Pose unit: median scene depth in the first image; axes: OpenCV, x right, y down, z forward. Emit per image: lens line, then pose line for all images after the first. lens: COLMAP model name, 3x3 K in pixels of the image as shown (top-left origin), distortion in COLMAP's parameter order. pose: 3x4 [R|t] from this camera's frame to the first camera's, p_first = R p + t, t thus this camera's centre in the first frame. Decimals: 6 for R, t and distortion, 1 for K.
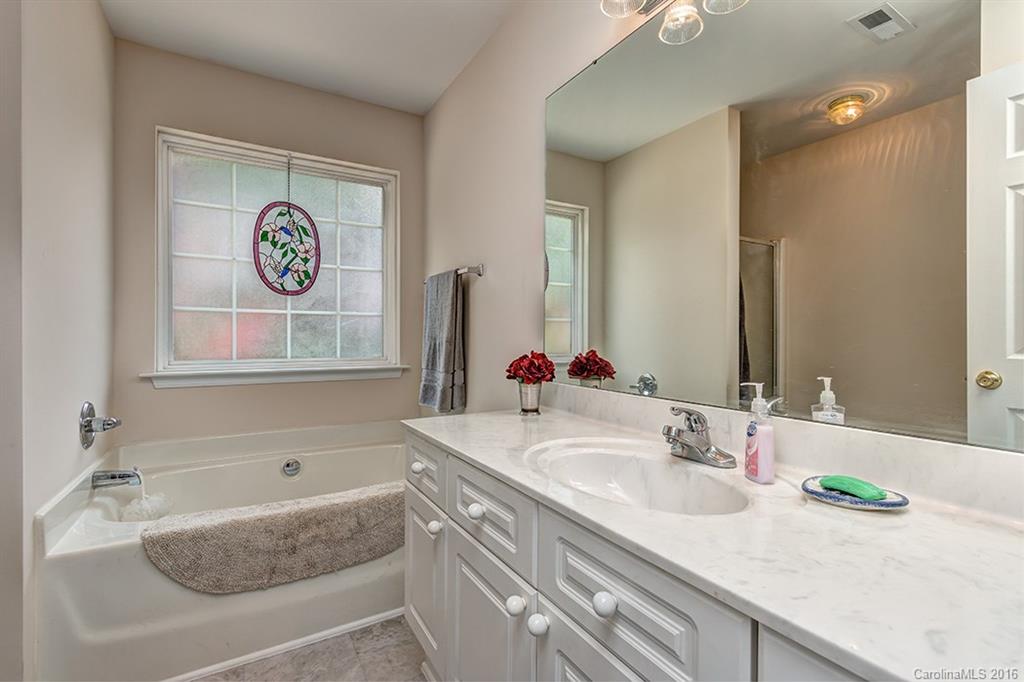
lens RADIAL K [[471.4, 0, 514.4], [0, 471.4, 340.9], [0, 0, 1]] dist [0.004632, -0.001294]
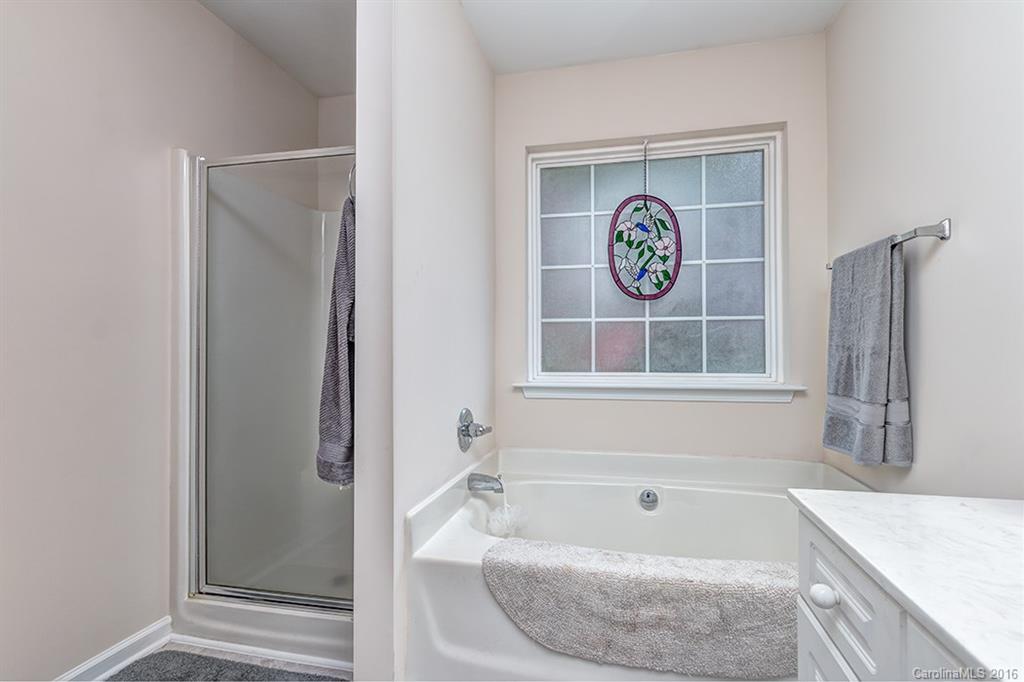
lens RADIAL K [[471.4, 0, 512.8], [0, 471.4, 343.1], [0, 0, 1]] dist [0.004632, -0.001294]
pose [[0.714333, -0.012778, -0.699689, -0.051269], [0.000339, 0.999839, -0.017914, -0.001751], [0.699806, 0.012559, 0.714222, 0.241708]]
